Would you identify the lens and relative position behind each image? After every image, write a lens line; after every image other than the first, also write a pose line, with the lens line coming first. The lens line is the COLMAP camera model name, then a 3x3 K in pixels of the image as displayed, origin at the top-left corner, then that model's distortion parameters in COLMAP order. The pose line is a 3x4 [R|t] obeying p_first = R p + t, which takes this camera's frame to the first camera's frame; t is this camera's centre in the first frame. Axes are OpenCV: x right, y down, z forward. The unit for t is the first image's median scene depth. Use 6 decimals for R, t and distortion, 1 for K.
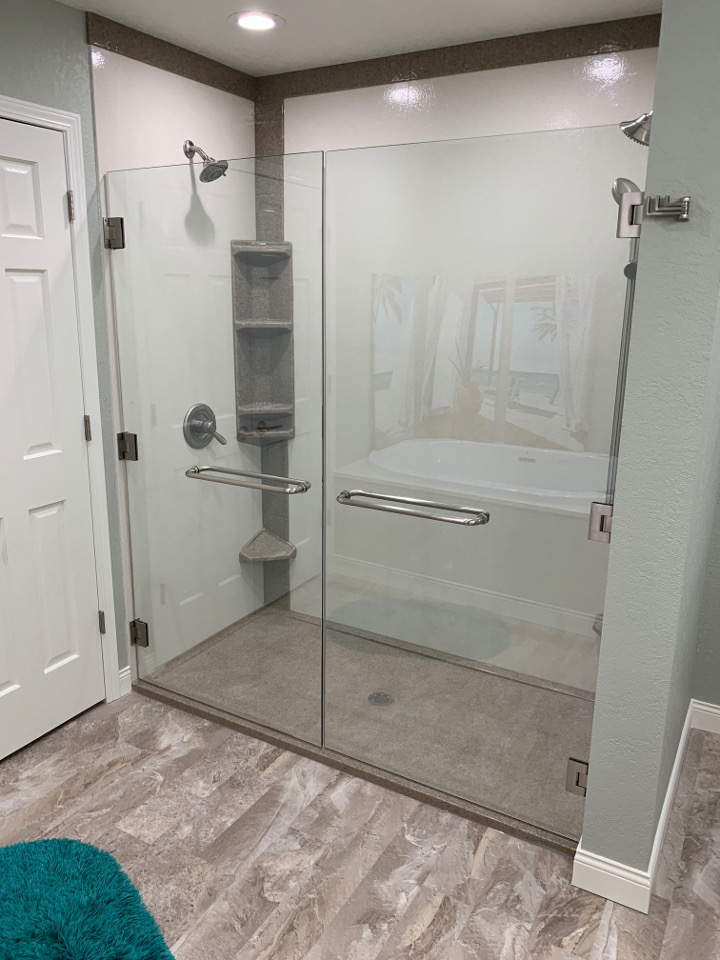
lens RADIAL K [[739.5, 0, 355.2], [0, 739.5, 465.1], [0, 0, 1]] dist [0.025611, -0.025664]
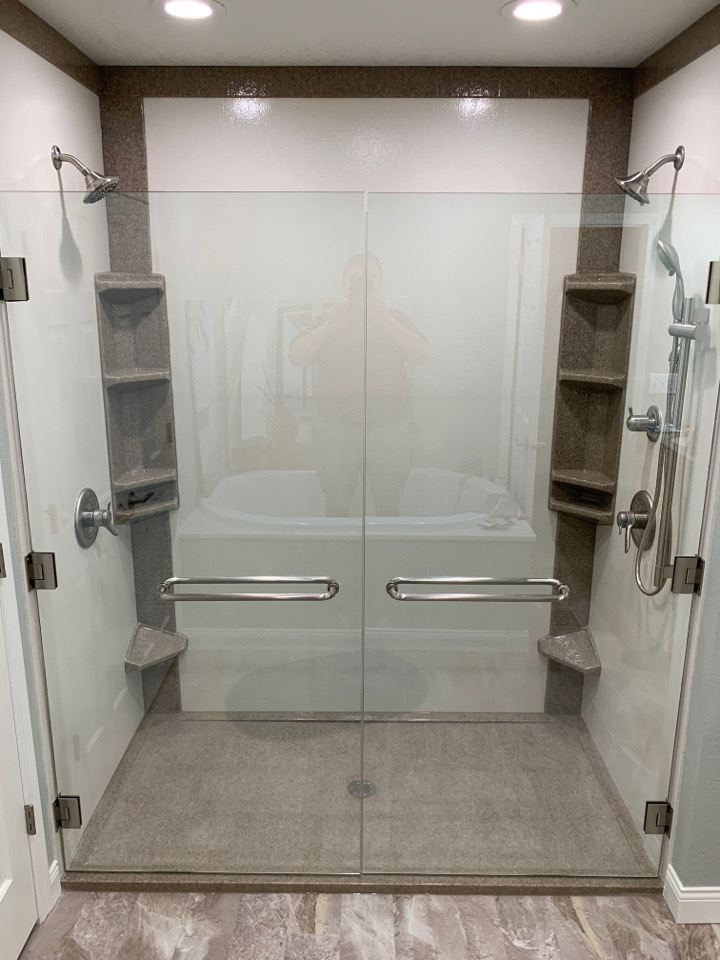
lens RADIAL K [[739.5, 0, 354.0], [0, 739.5, 464.8], [0, 0, 1]] dist [0.025611, -0.025664]
pose [[0.868655, -0.128499, 0.478464, -0.387677], [0.121742, 0.991529, 0.045266, -0.127245], [-0.480227, 0.018928, 0.876940, 0.227636]]
